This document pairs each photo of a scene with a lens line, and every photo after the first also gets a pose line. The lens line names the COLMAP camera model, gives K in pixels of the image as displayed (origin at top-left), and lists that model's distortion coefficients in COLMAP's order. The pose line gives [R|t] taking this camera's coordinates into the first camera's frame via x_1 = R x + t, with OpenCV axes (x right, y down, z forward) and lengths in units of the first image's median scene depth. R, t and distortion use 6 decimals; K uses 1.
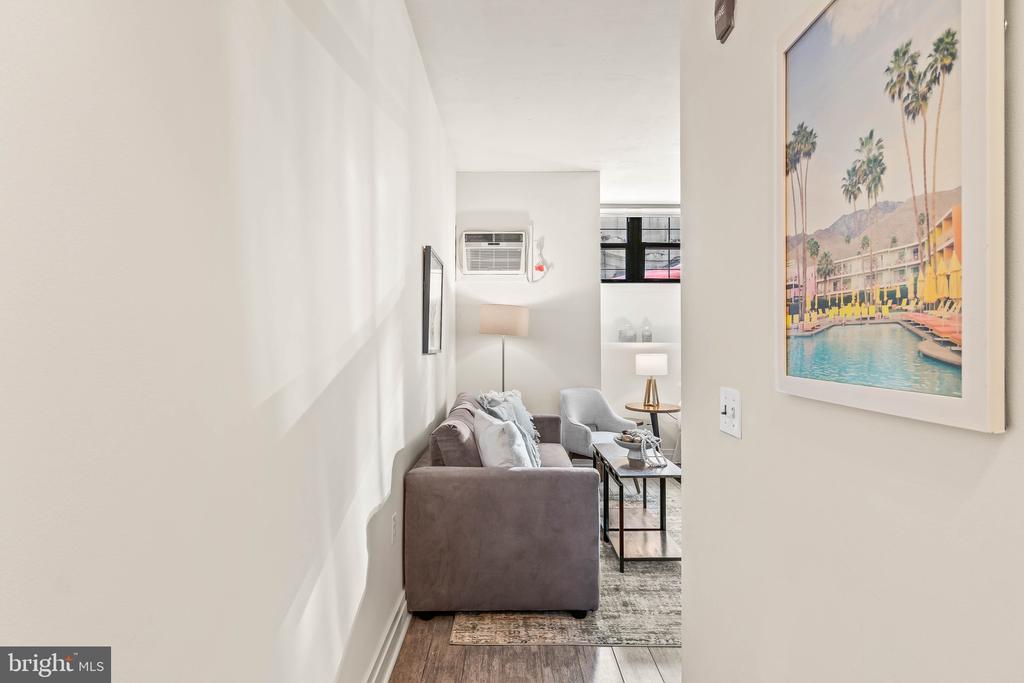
lens RADIAL K [[537.4, 0, 535.5], [0, 537.4, 328.4], [0, 0, 1]] dist [-0.000609, 0.001363]
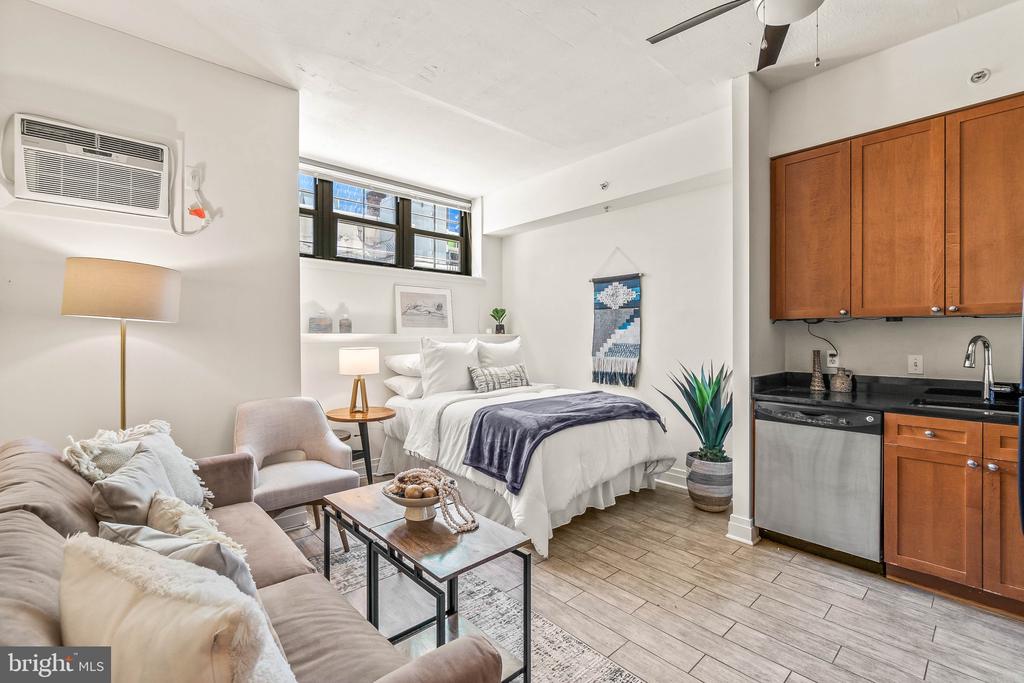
lens RADIAL K [[448.0, 0, 510.3], [0, 448.0, 336.8], [0, 0, 1]] dist [-0.003767, 0.000578]
pose [[0.765834, 0.001916, 0.643035, -0.047161], [-0.022960, 0.999439, 0.024367, 0.010124], [-0.642628, -0.033425, 0.765449, 0.370087]]
